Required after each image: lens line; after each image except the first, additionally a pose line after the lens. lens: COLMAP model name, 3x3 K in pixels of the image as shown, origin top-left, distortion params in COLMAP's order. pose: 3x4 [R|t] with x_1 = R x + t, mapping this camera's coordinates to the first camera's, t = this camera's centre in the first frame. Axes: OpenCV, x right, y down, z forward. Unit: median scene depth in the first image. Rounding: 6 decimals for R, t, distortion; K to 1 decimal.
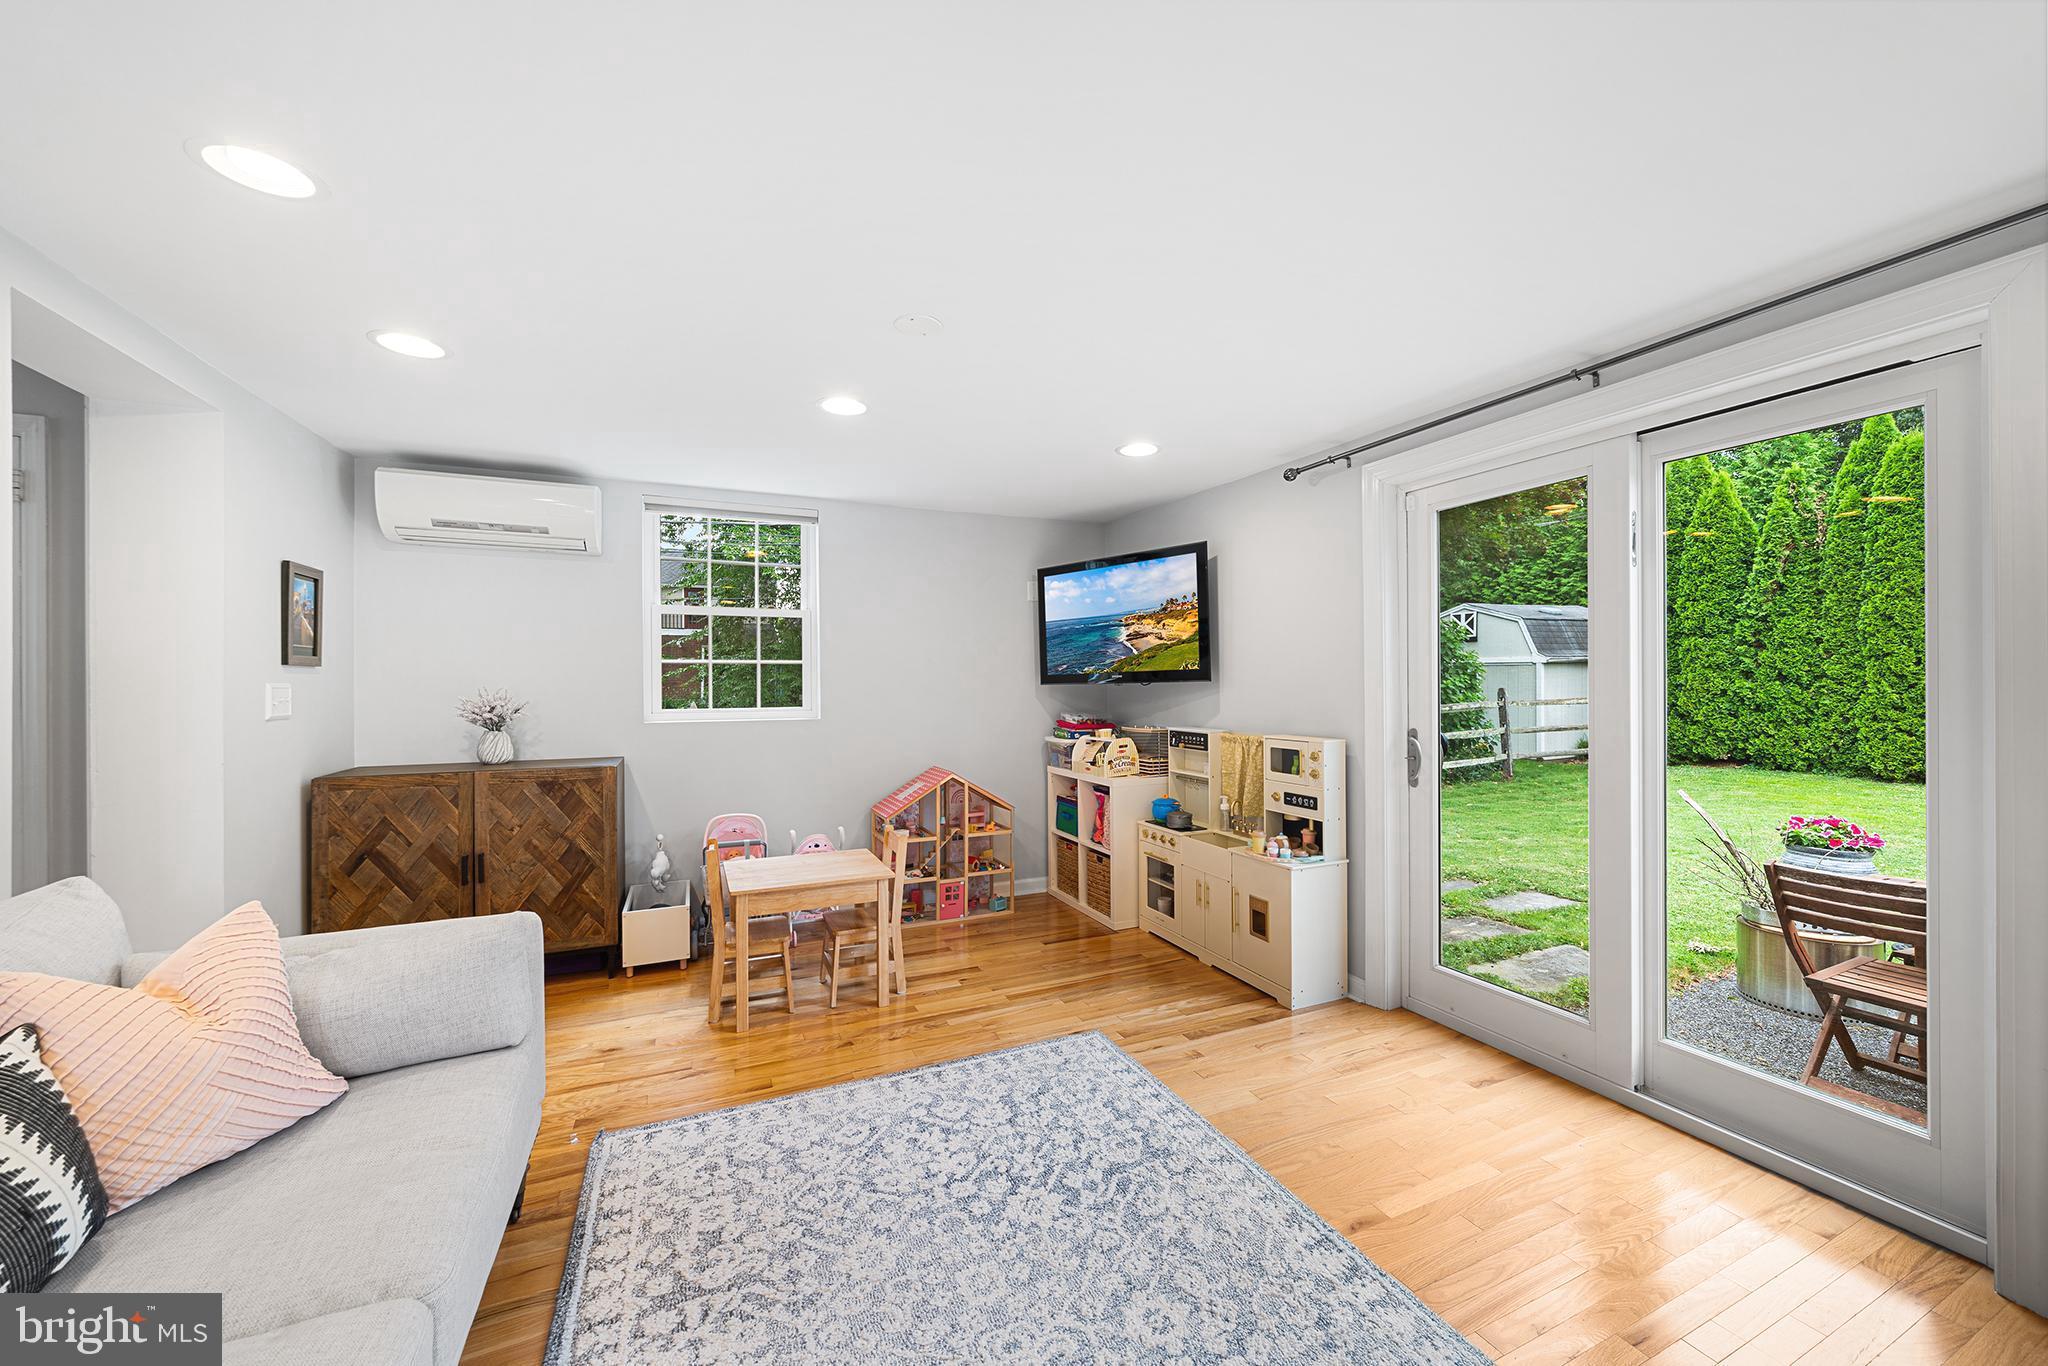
lens RADIAL K [[748.3, 0, 1017.4], [0, 748.3, 691.5], [0, 0, 1]] dist [-0.002084, 0.000020]
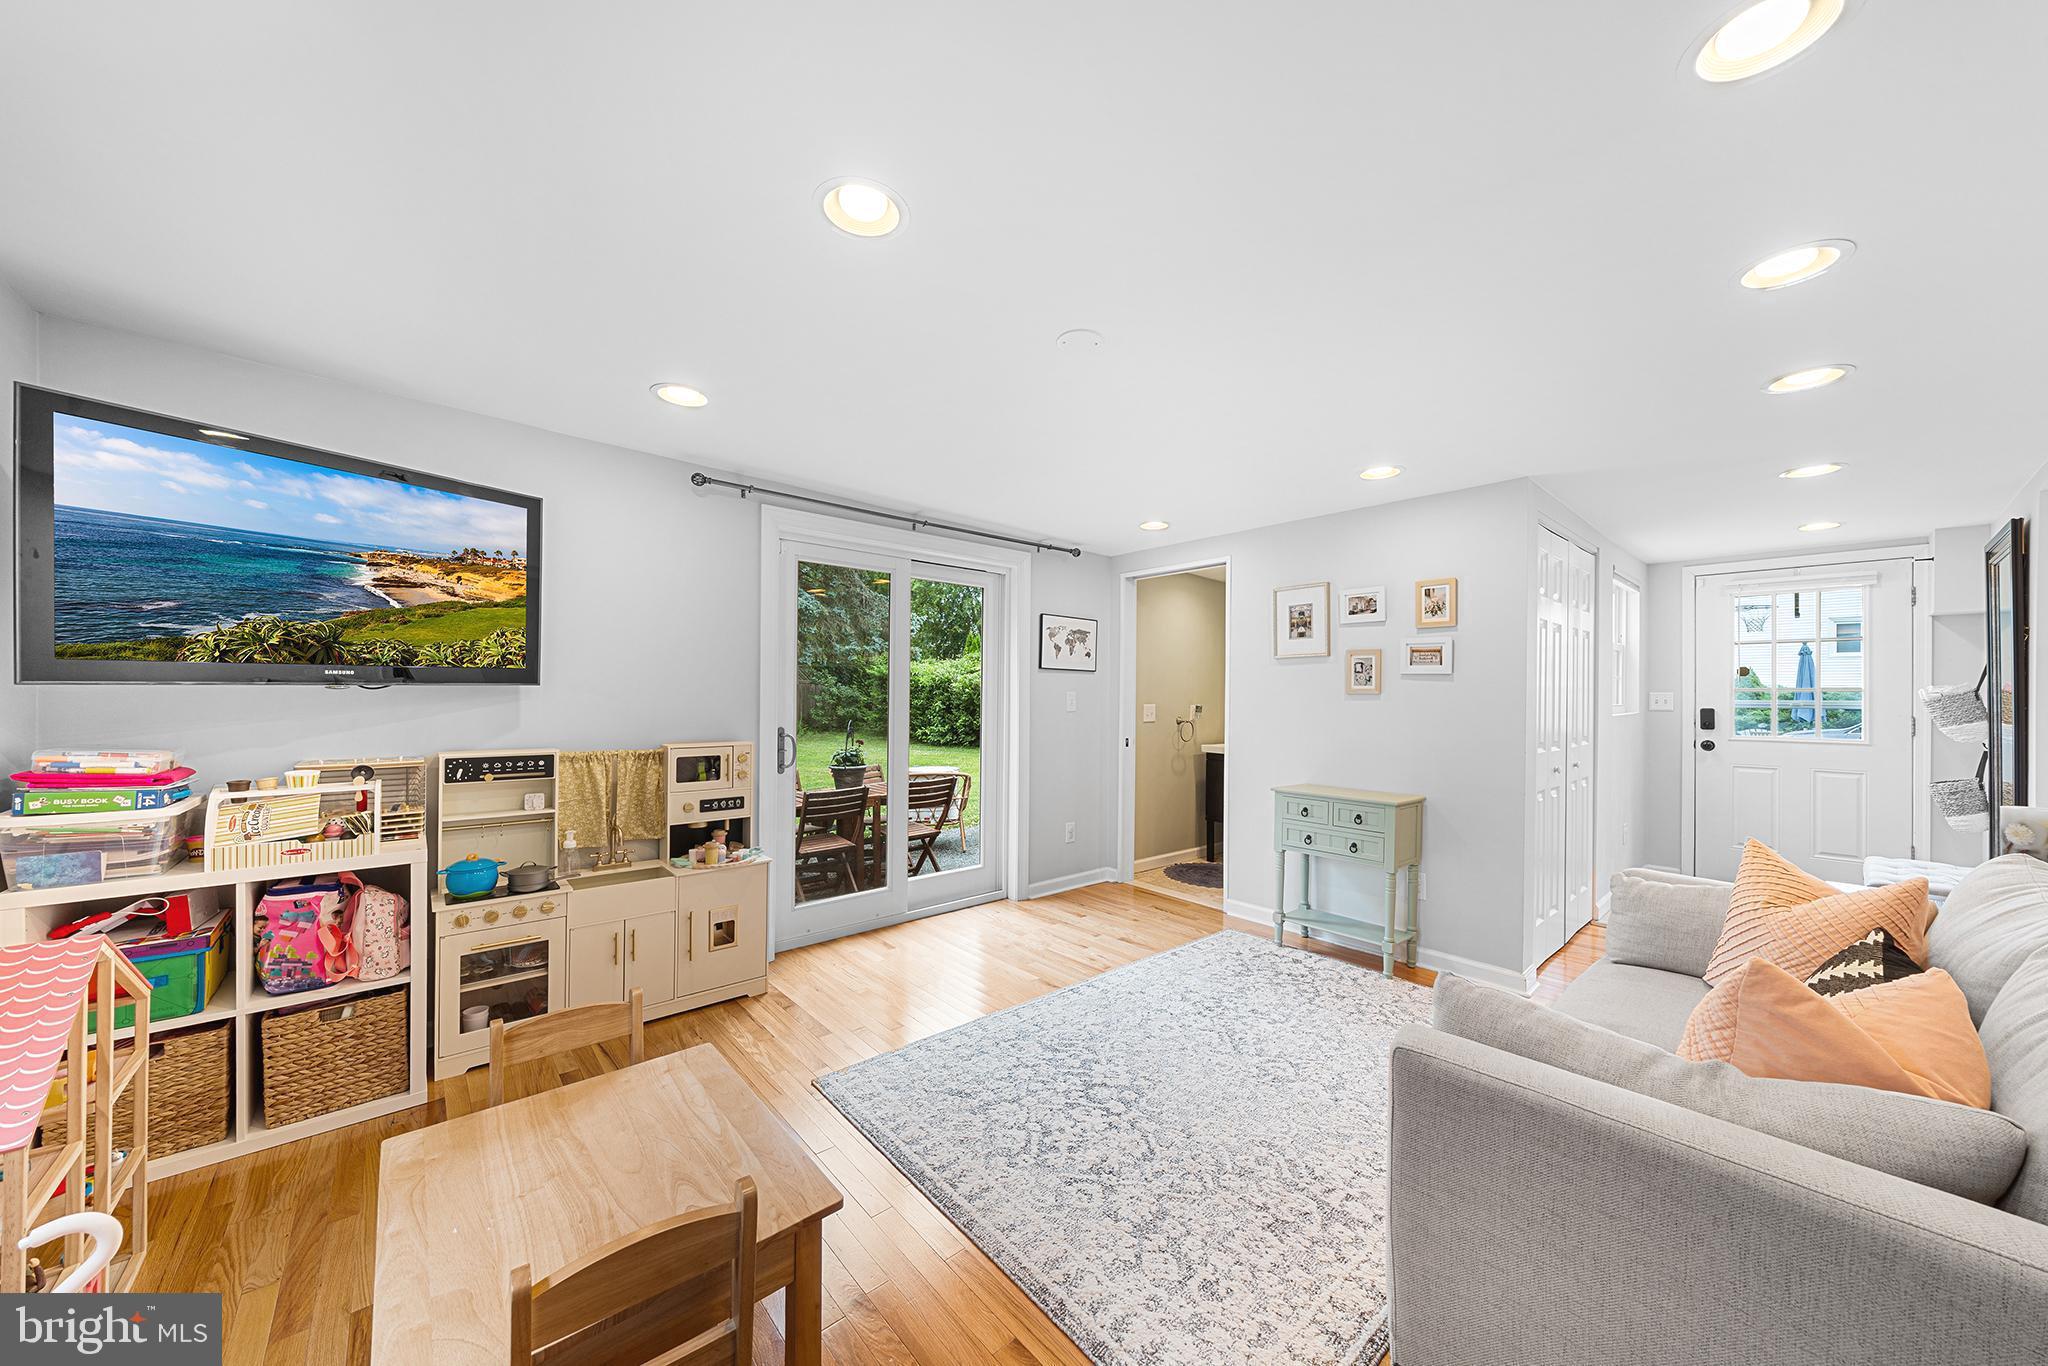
lens RADIAL K [[715.3, 0, 1043.6], [0, 715.3, 691.9], [0, 0, 1]] dist [0.000180, 0.000105]
pose [[-0.318657, 0.005566, 0.947854, -1.161862], [-0.017097, 0.999786, -0.011619, 0.010206], [-0.947716, -0.019908, -0.318493, 1.527567]]
